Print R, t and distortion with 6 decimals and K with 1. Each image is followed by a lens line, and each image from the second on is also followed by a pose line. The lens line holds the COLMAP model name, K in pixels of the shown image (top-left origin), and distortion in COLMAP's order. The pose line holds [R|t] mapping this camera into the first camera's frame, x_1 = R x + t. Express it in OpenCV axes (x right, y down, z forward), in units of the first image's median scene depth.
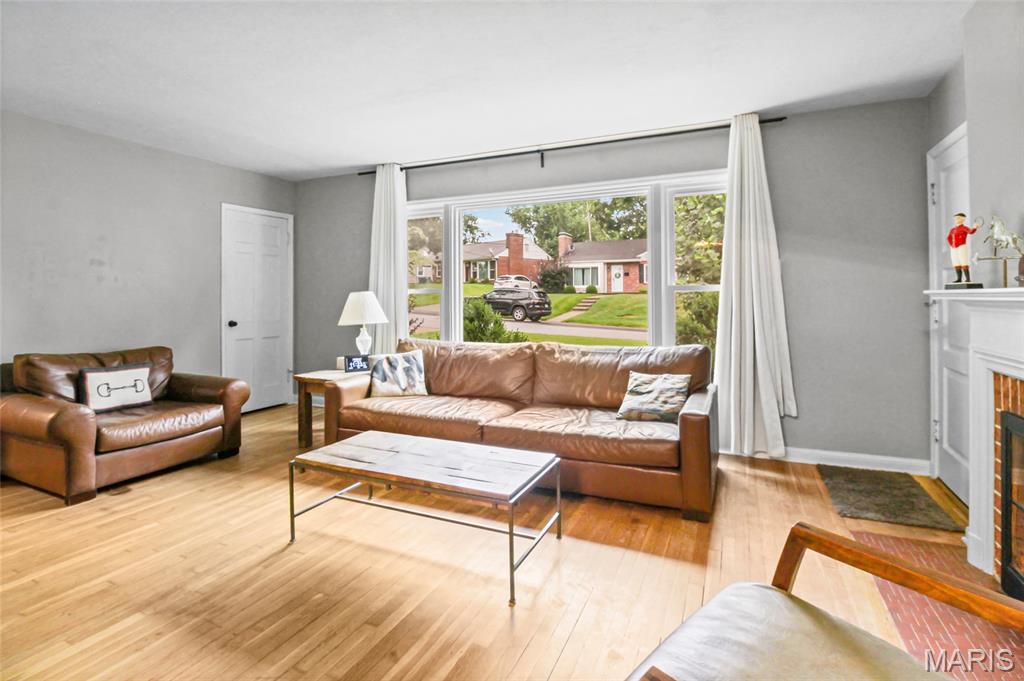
lens RADIAL K [[506.3, 0, 506.8], [0, 506.3, 296.6], [0, 0, 1]] dist [0.013257, 0.000559]
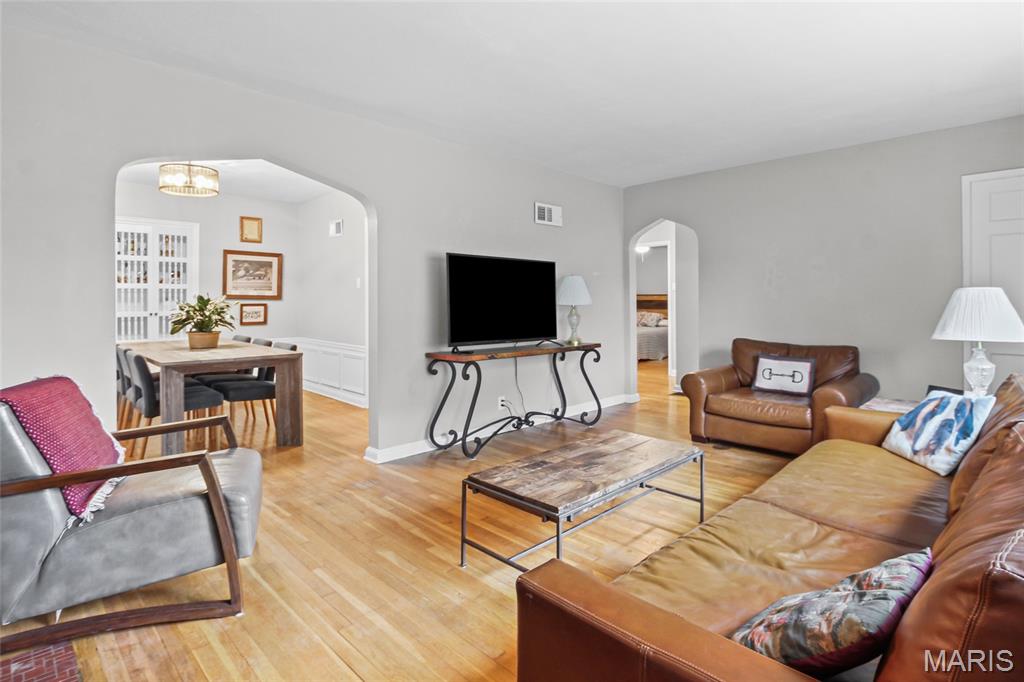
lens RADIAL K [[523.6, 0, 520.3], [0, 523.6, 307.2], [0, 0, 1]] dist [-0.009386, -0.010281]
pose [[-0.334814, 0.014380, -0.942174, 0.546074], [0.009137, 0.999886, 0.012014, 0.003179], [0.942240, -0.004586, -0.334907, 0.804397]]
